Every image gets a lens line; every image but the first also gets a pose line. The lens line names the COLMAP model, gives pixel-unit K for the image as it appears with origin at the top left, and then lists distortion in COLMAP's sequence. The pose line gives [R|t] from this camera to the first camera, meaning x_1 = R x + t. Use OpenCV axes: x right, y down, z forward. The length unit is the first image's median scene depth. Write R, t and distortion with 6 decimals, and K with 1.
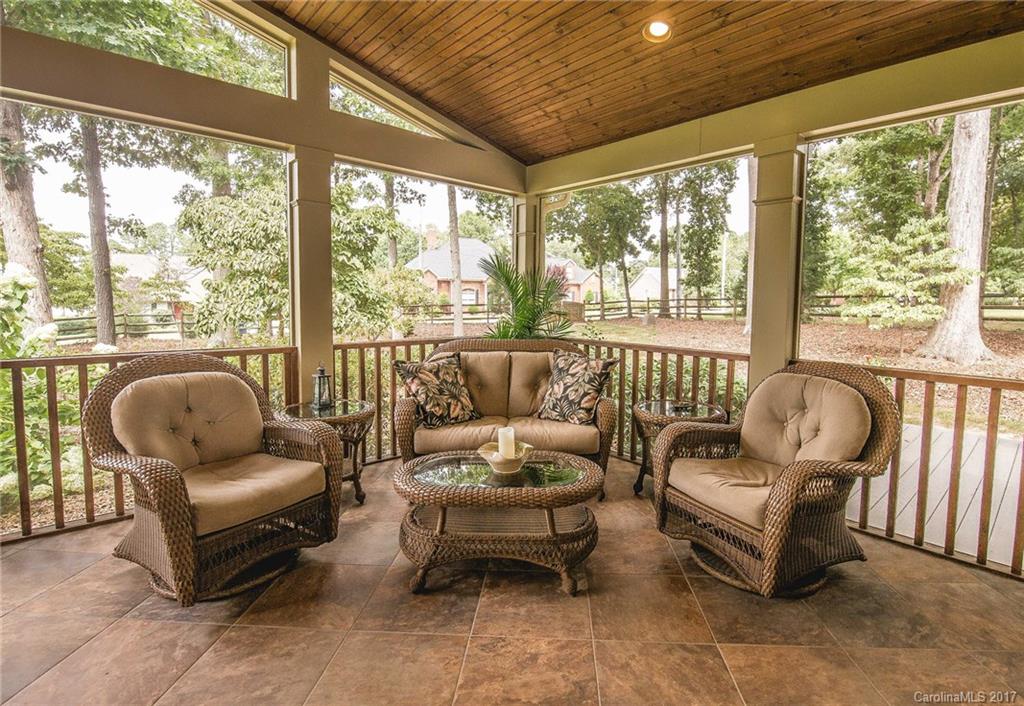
lens RADIAL K [[479.3, 0, 512.0], [0, 479.3, 353.0], [0, 0, 1]] dist [-0.008952, -0.000201]
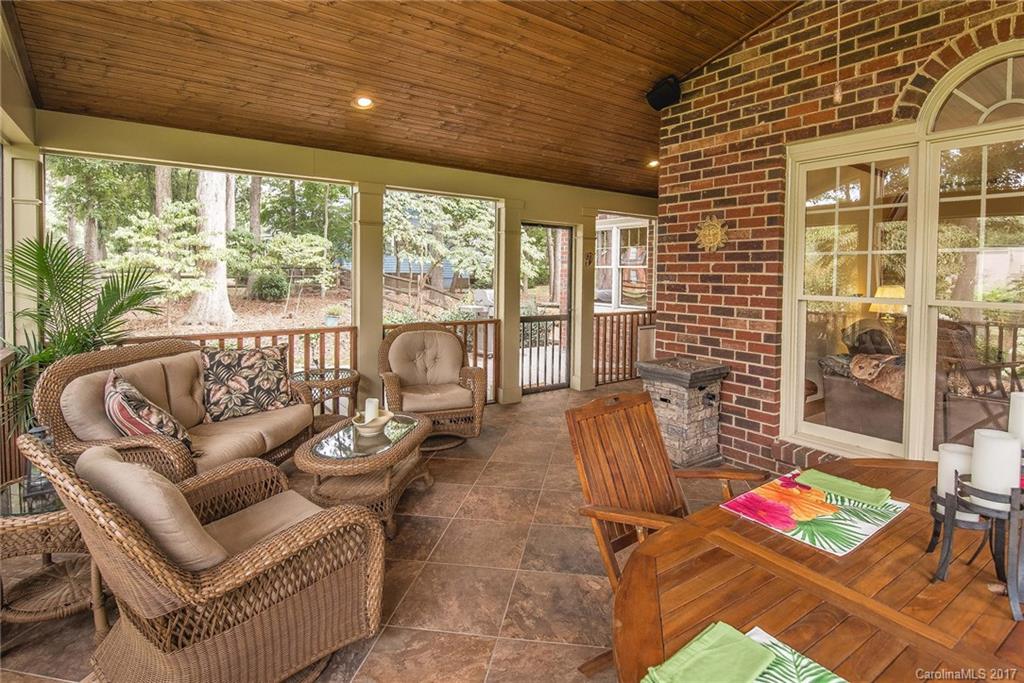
lens RADIAL K [[534.3, 0, 512.0], [0, 534.3, 341.5], [0, 0, 1]] dist [0.000509, 0.000106]
pose [[0.118578, -0.140765, 0.982916, -0.955038], [0.111686, 0.985509, 0.127663, -0.094531], [-0.986644, 0.094640, 0.132581, 0.305055]]
